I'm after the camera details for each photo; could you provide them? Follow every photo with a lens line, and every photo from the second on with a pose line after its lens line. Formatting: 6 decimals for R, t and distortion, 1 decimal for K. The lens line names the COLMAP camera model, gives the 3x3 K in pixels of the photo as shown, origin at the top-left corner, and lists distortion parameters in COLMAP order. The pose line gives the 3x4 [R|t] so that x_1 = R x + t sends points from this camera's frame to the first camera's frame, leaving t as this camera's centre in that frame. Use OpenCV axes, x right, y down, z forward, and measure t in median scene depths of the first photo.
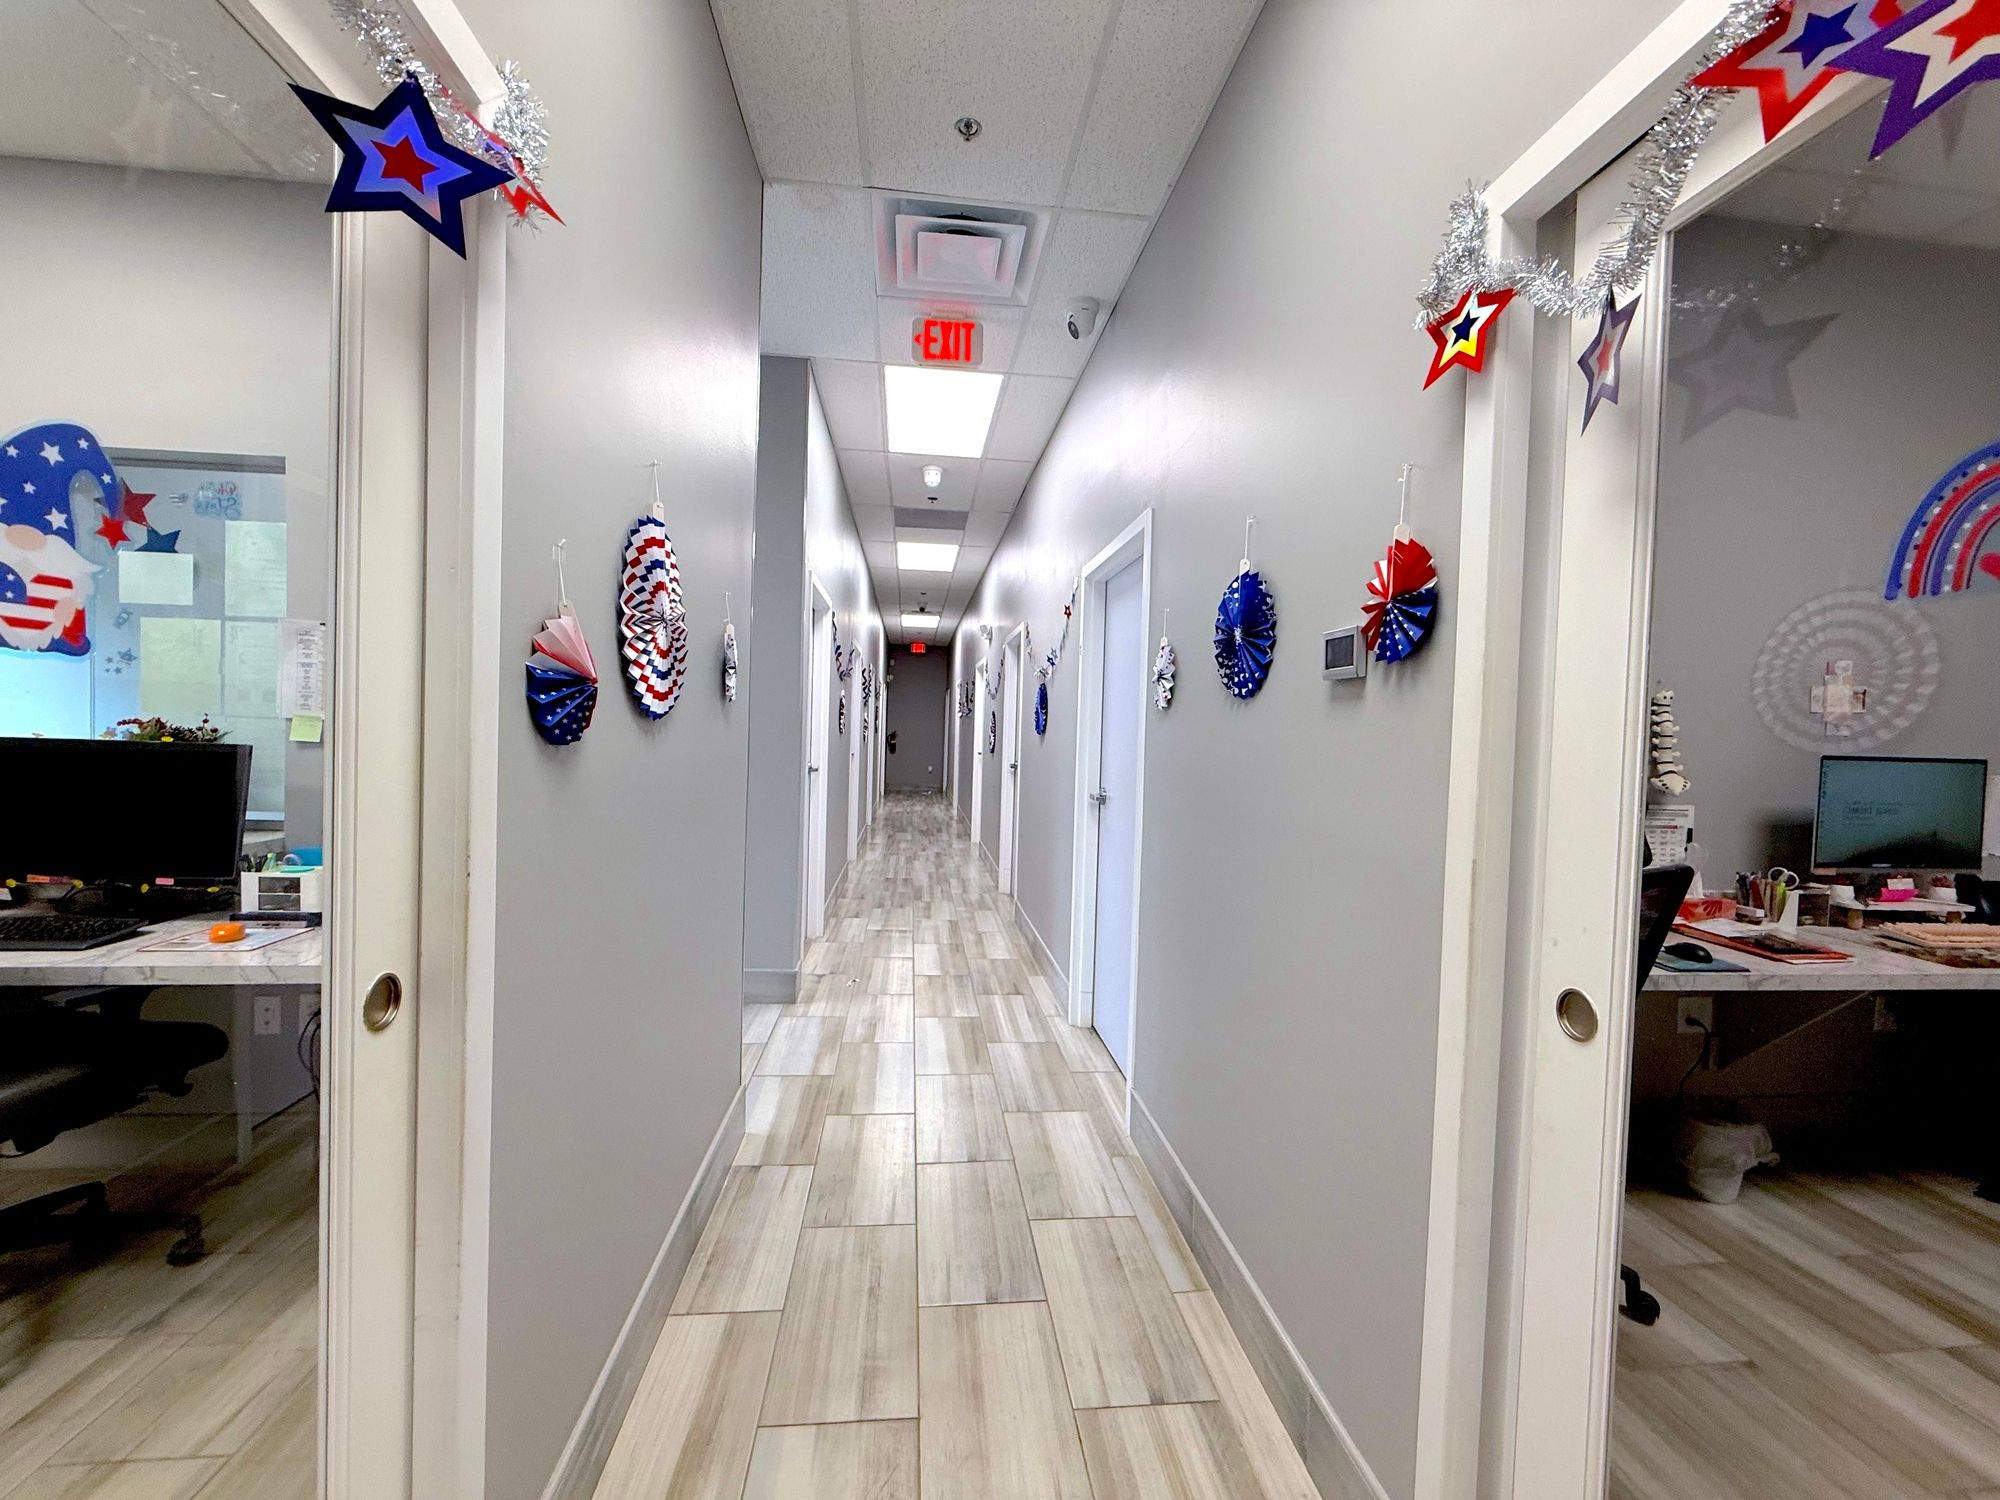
lens RADIAL K [[800.6, 0, 995.3], [0, 800.6, 750.7], [0, 0, 1]] dist [0.000903, -0.000011]
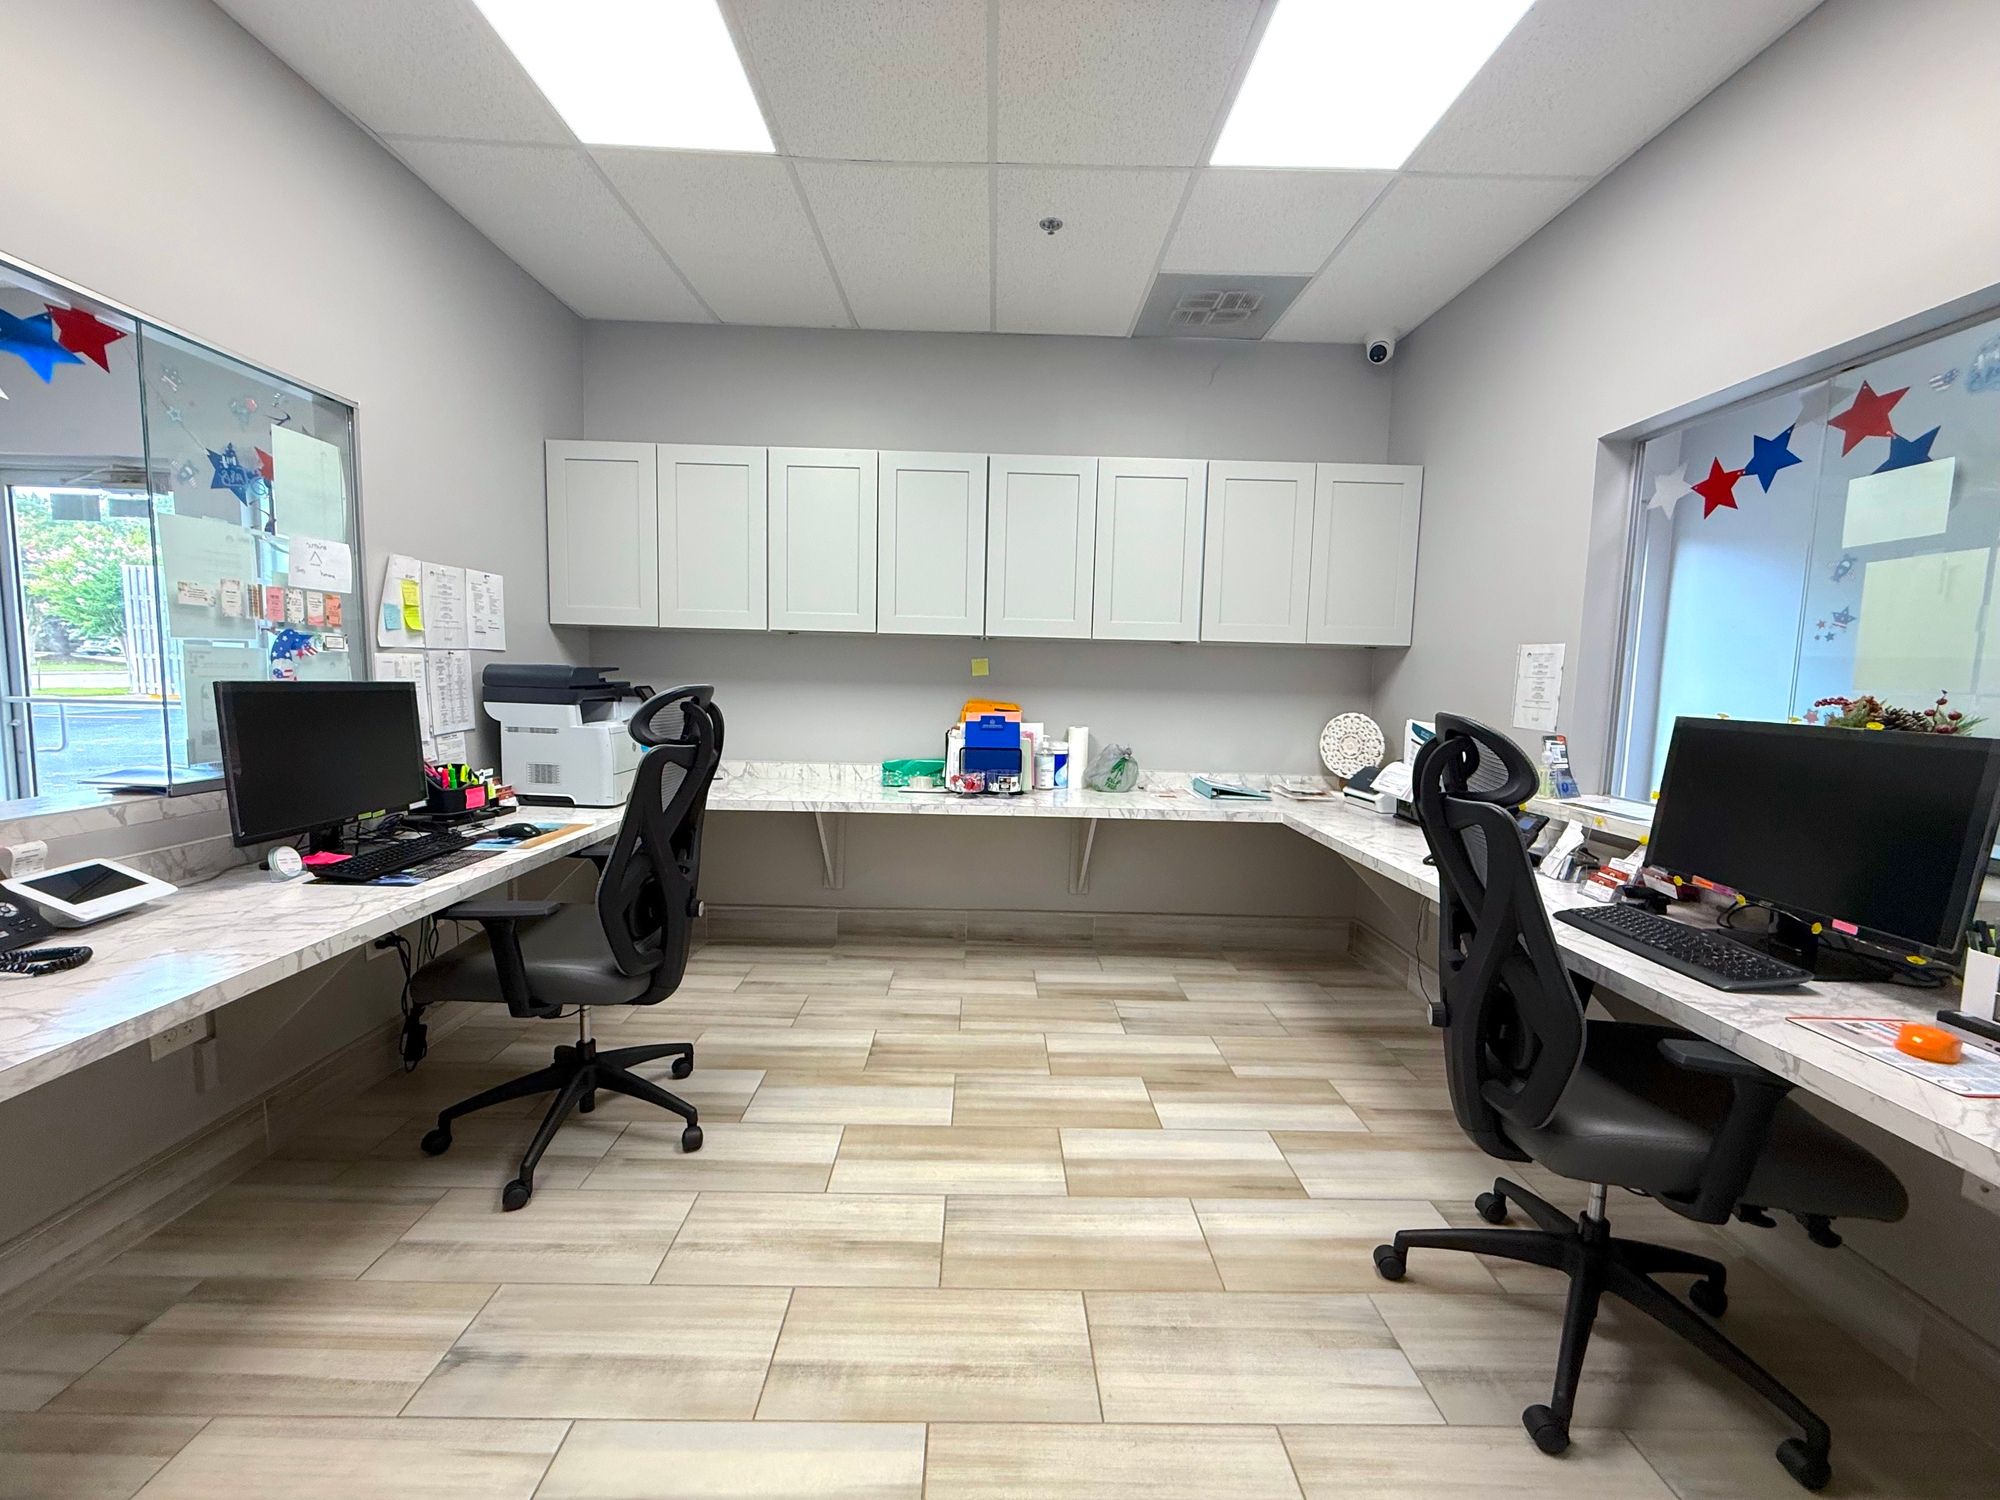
lens RADIAL K [[800.6, 0, 991.9], [0, 800.6, 746.5], [0, 0, 1]] dist [0.000903, -0.000011]
pose [[-0.091358, 0.060959, -0.993951, -0.231319], [-0.051468, 0.996502, 0.065847, -0.002823], [0.994487, 0.057172, -0.087901, 0.256329]]
